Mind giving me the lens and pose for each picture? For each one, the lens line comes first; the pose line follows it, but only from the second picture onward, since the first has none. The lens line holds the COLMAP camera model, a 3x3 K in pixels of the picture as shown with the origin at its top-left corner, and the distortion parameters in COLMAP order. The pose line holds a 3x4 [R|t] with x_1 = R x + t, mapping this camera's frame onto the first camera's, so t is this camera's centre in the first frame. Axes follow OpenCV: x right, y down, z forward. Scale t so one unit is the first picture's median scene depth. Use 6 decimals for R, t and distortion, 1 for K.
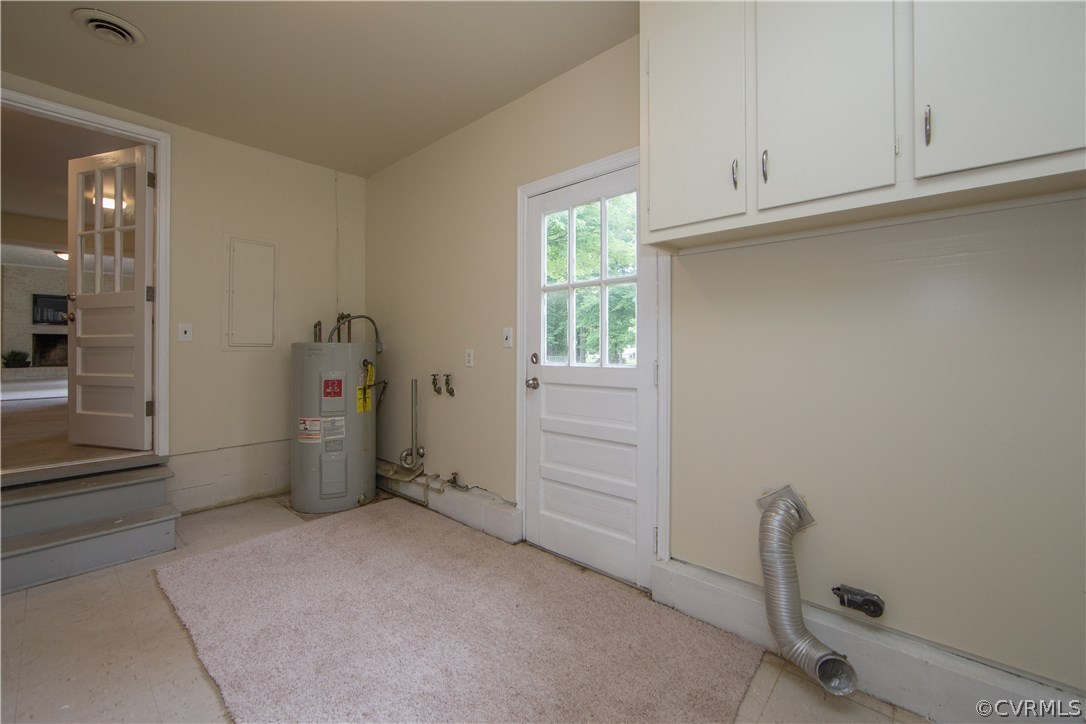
lens RADIAL K [[427.4, 0, 551.6], [0, 427.4, 354.9], [0, 0, 1]] dist [-0.006472, 0.000156]
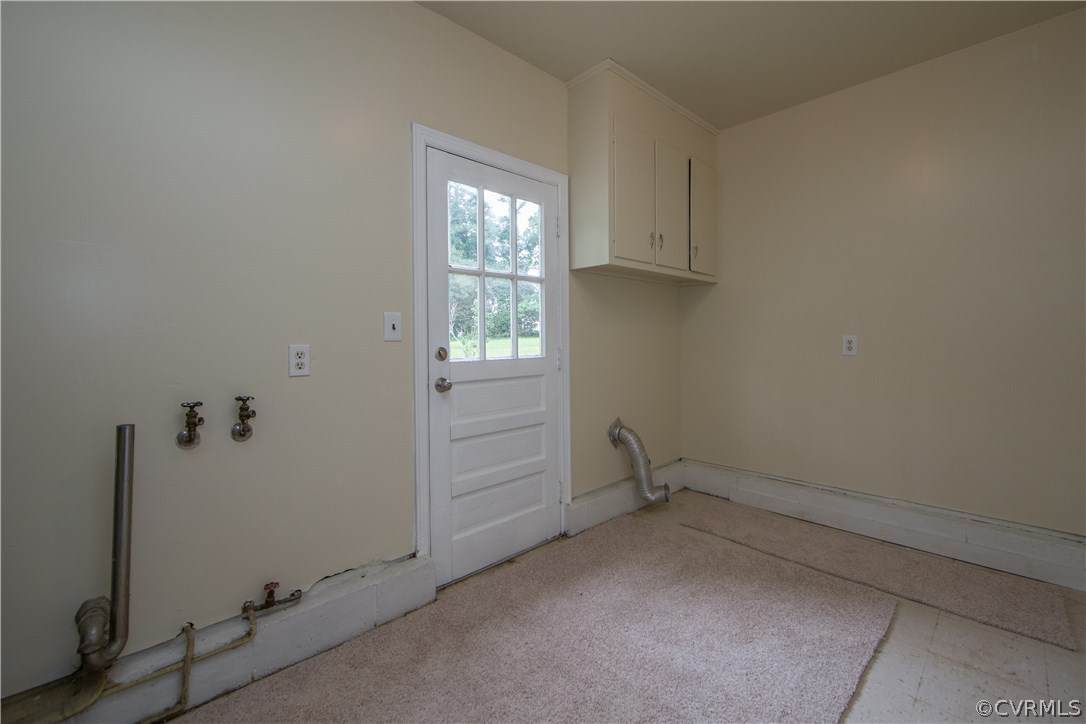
lens RADIAL K [[427.4, 0, 551.6], [0, 427.4, 354.9], [0, 0, 1]] dist [-0.006472, 0.000156]
pose [[0.129835, -0.033757, 0.990961, -0.808914], [0.028204, 0.999142, 0.030341, -0.008215], [-0.991134, 0.024009, 0.130675, 0.695457]]
